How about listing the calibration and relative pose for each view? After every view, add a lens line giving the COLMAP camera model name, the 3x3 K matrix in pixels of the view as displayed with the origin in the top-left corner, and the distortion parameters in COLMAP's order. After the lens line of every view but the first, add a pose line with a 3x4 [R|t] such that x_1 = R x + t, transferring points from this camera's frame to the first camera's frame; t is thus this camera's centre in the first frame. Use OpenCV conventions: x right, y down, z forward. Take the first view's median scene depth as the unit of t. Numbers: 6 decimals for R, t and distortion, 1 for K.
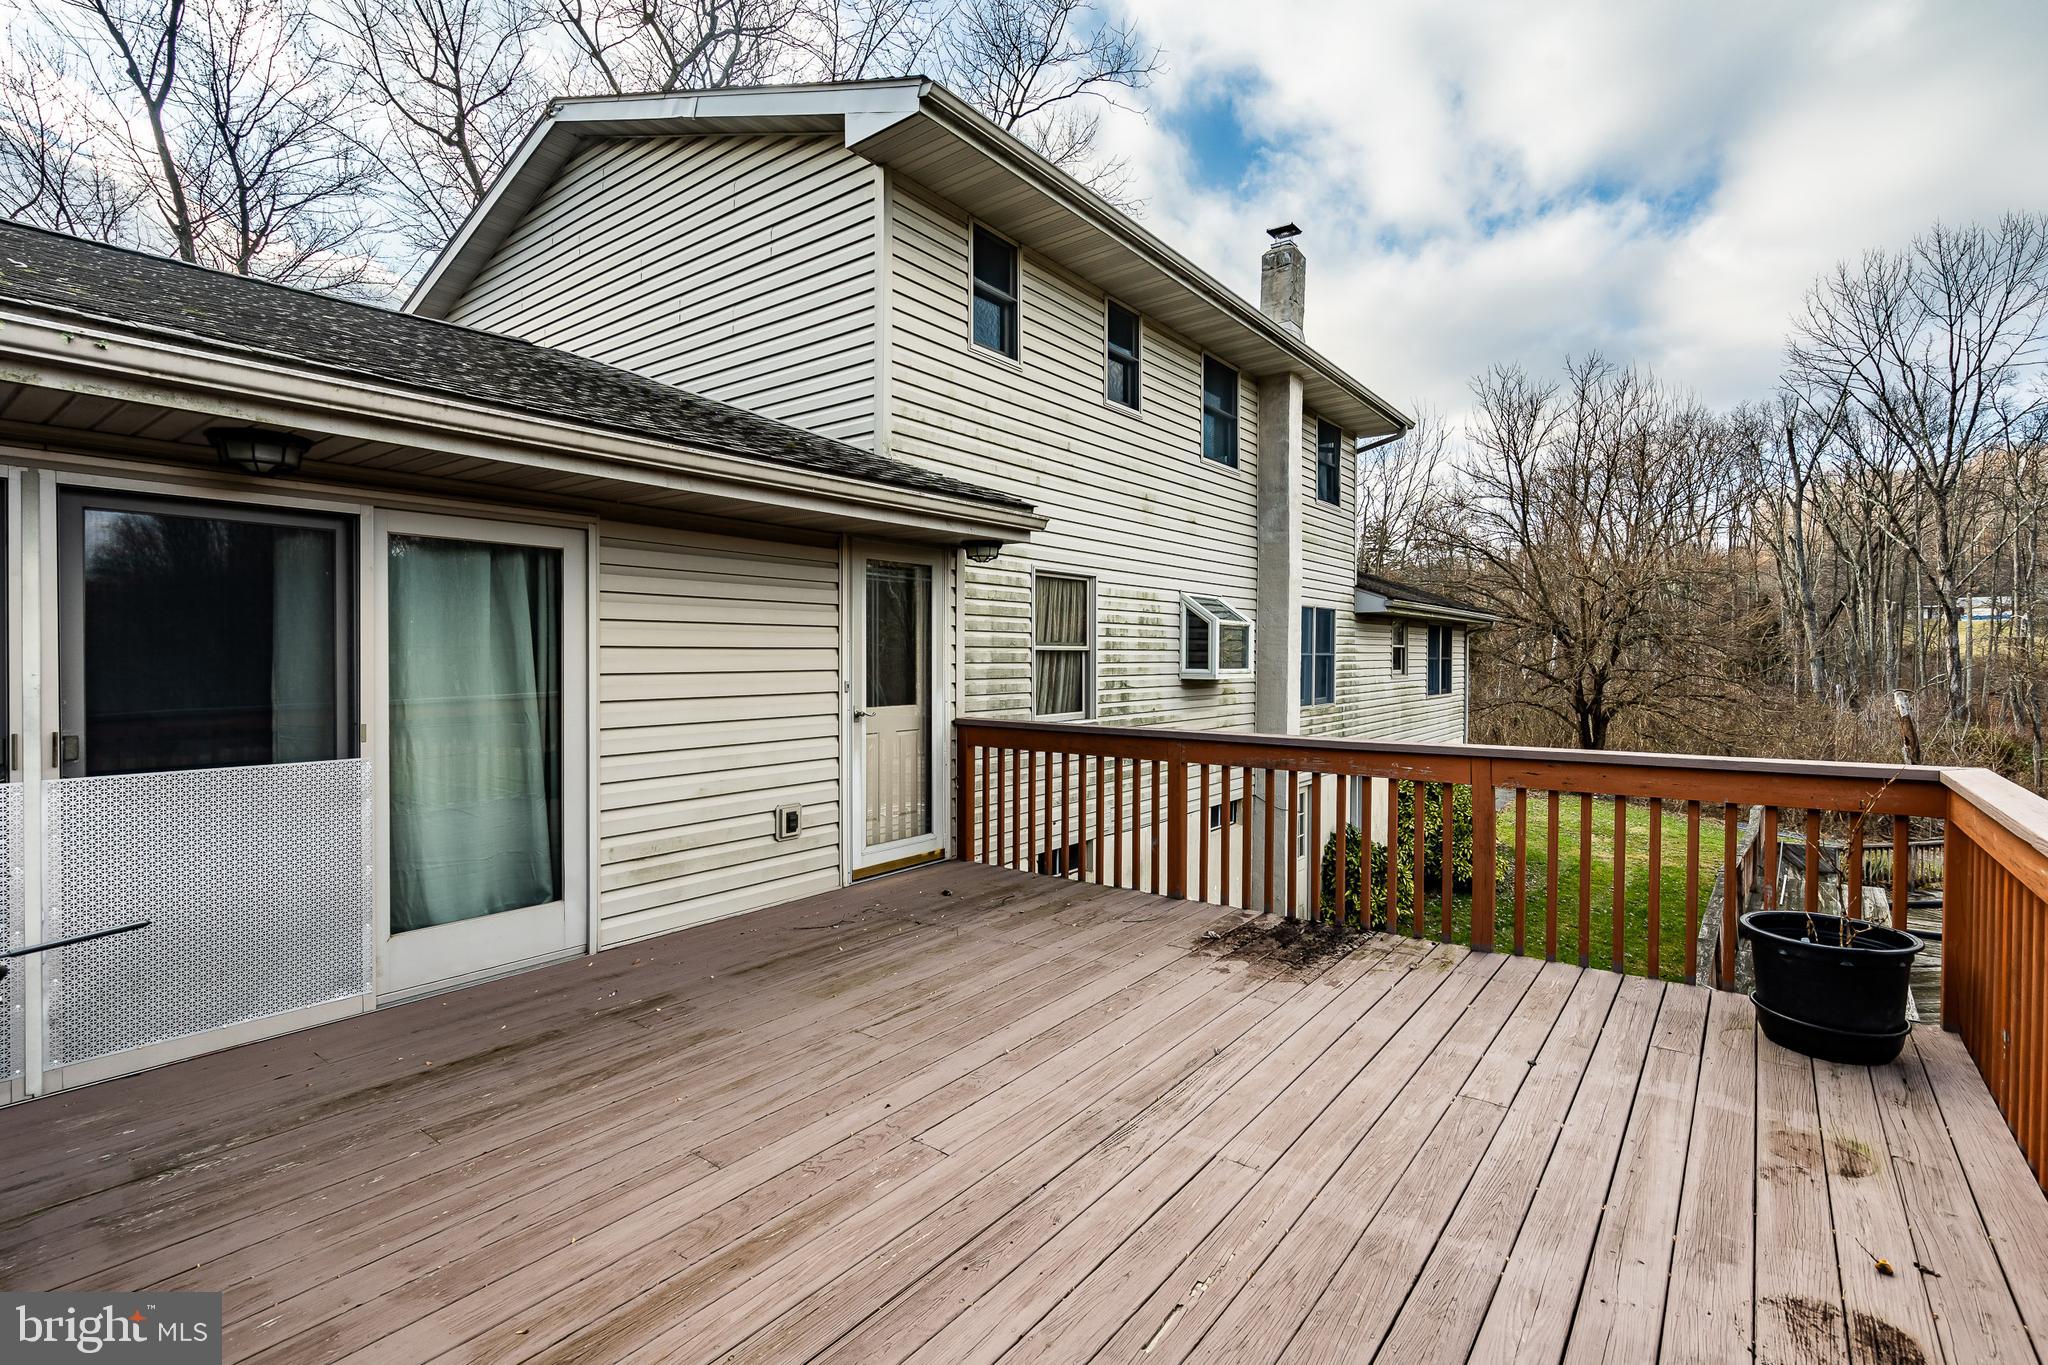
lens RADIAL K [[941.8, 0, 1023.2], [0, 941.8, 671.3], [0, 0, 1]] dist [-0.000365, -0.000098]
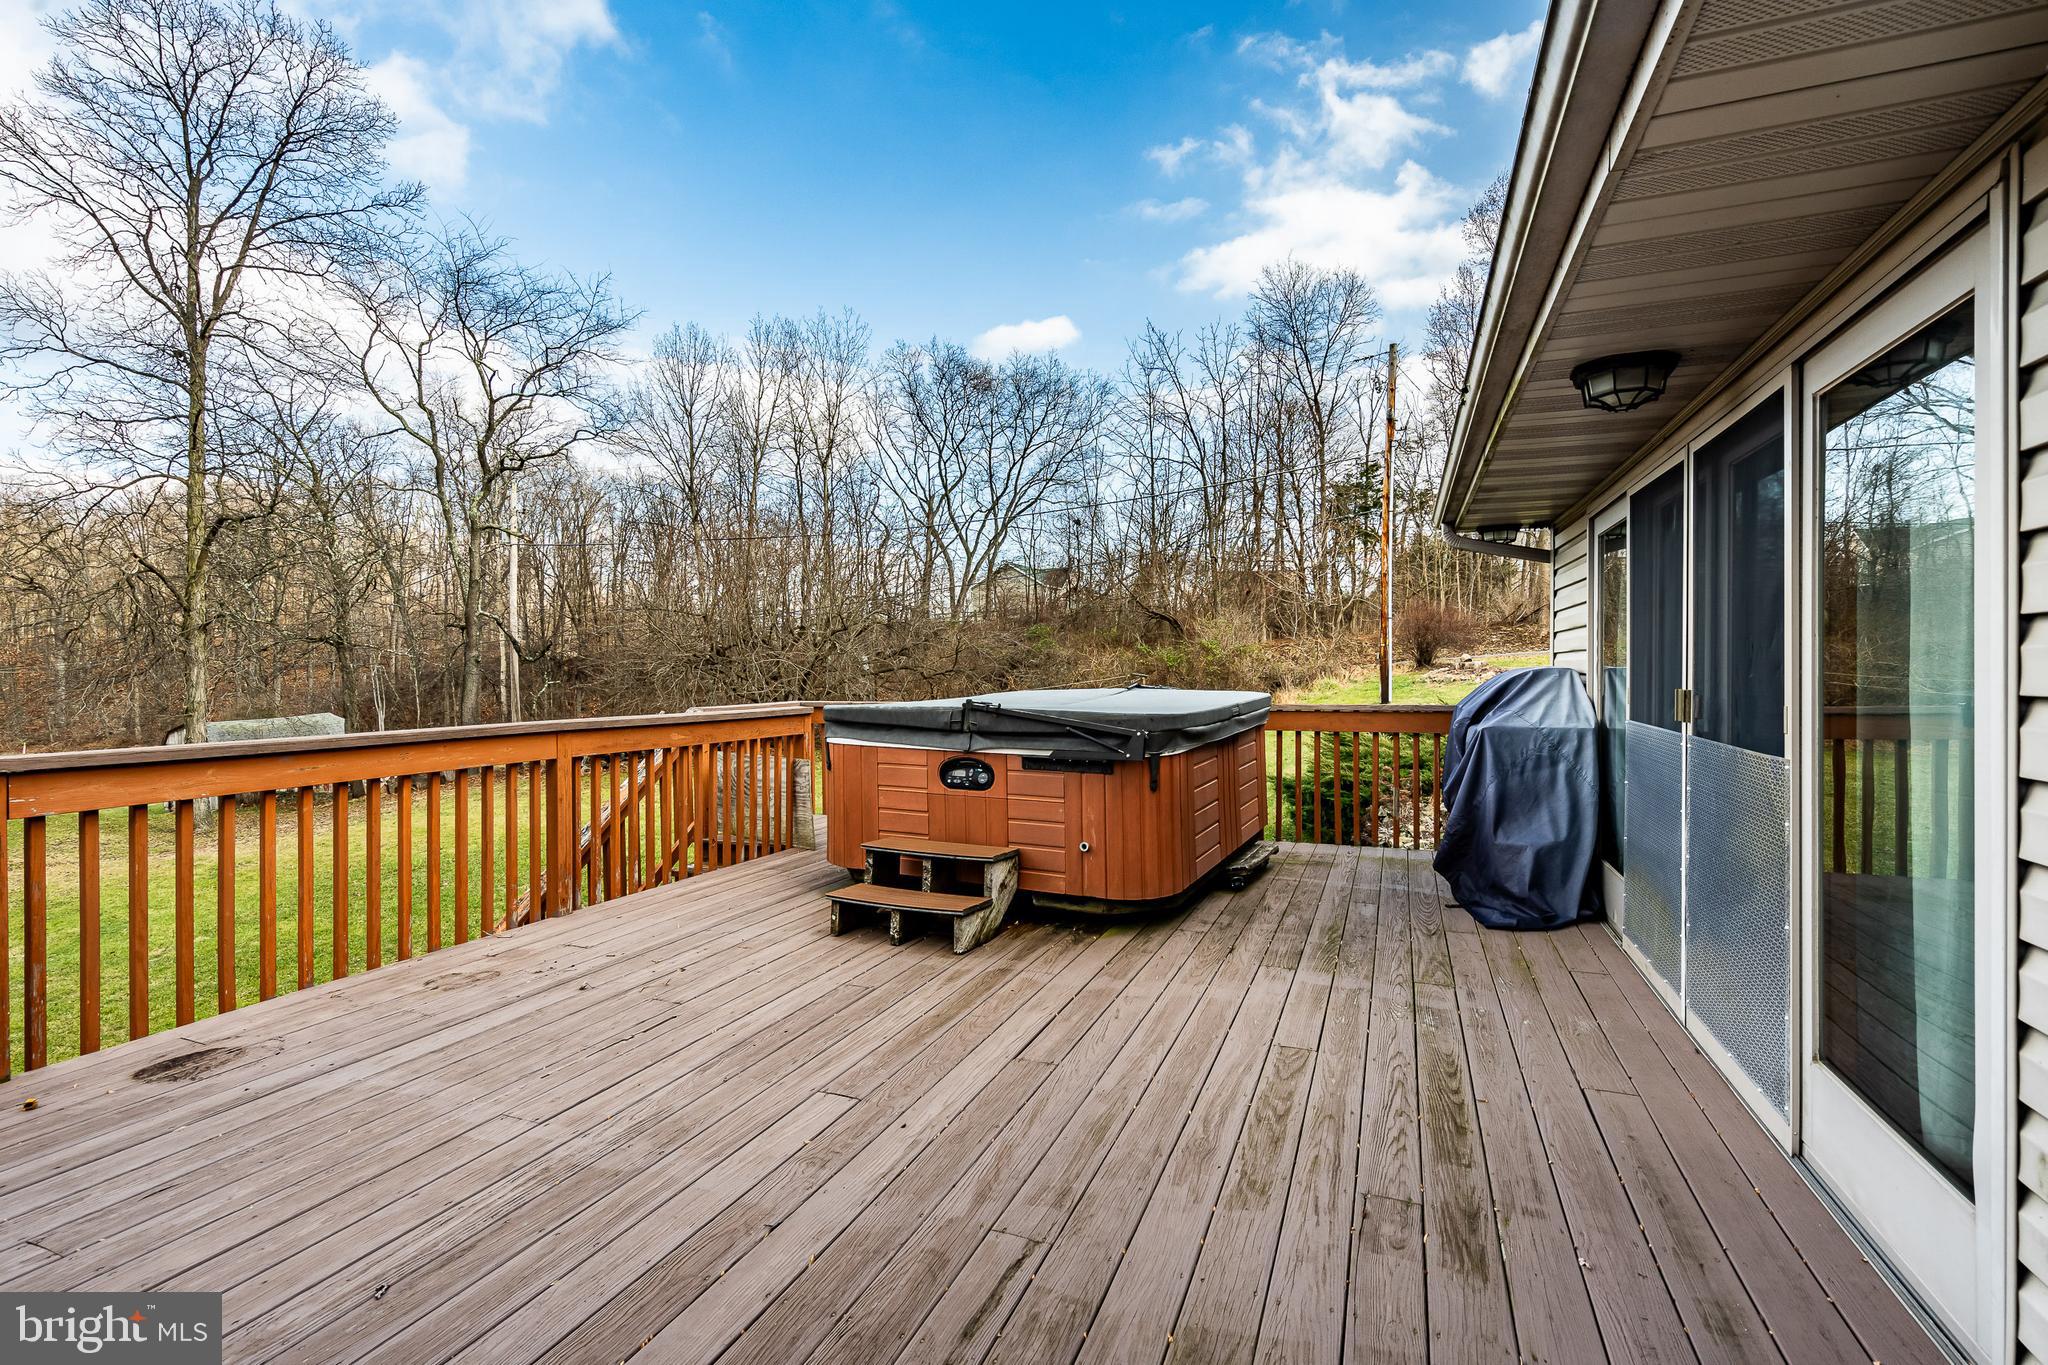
lens RADIAL K [[941.8, 0, 1024.0], [0, 941.8, 675.5], [0, 0, 1]] dist [-0.000365, -0.000098]
pose [[-0.963334, 0.005429, -0.268249, -0.016784], [-0.000903, 0.999724, 0.023478, 0.020520], [0.268302, 0.022859, -0.963063, 1.726548]]
